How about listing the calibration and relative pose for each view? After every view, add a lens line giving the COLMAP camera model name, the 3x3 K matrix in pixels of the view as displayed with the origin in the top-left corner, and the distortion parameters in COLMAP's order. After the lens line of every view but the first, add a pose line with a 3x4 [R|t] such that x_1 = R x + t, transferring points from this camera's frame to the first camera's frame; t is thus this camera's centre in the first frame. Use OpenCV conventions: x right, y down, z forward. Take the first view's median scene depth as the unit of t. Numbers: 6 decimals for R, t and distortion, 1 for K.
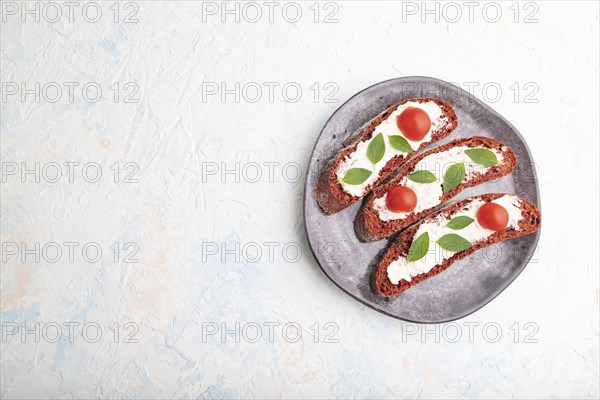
lens RADIAL K [[421.1, 0, 300.0], [0, 421.1, 200.0], [0, 0, 1]] dist [-0.023615, -0.001028]
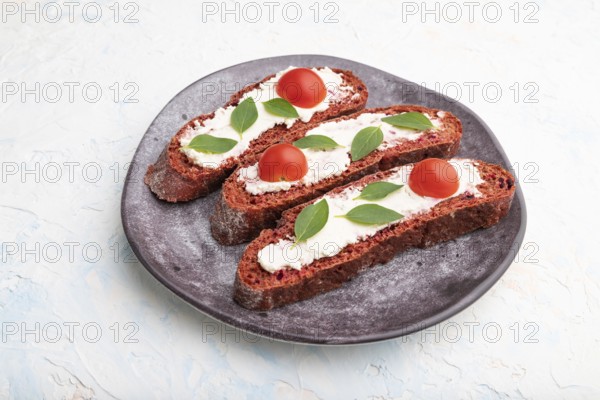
lens RADIAL K [[775.3, 0, 300.0], [0, 775.3, 200.0], [0, 0, 1]] dist [-0.010850, -0.013365]
pose [[0.999159, -0.024598, 0.032813, 0.224723], [0.039892, 0.768433, -0.638686, 0.750733], [-0.009504, 0.639458, 0.768768, 0.155720]]
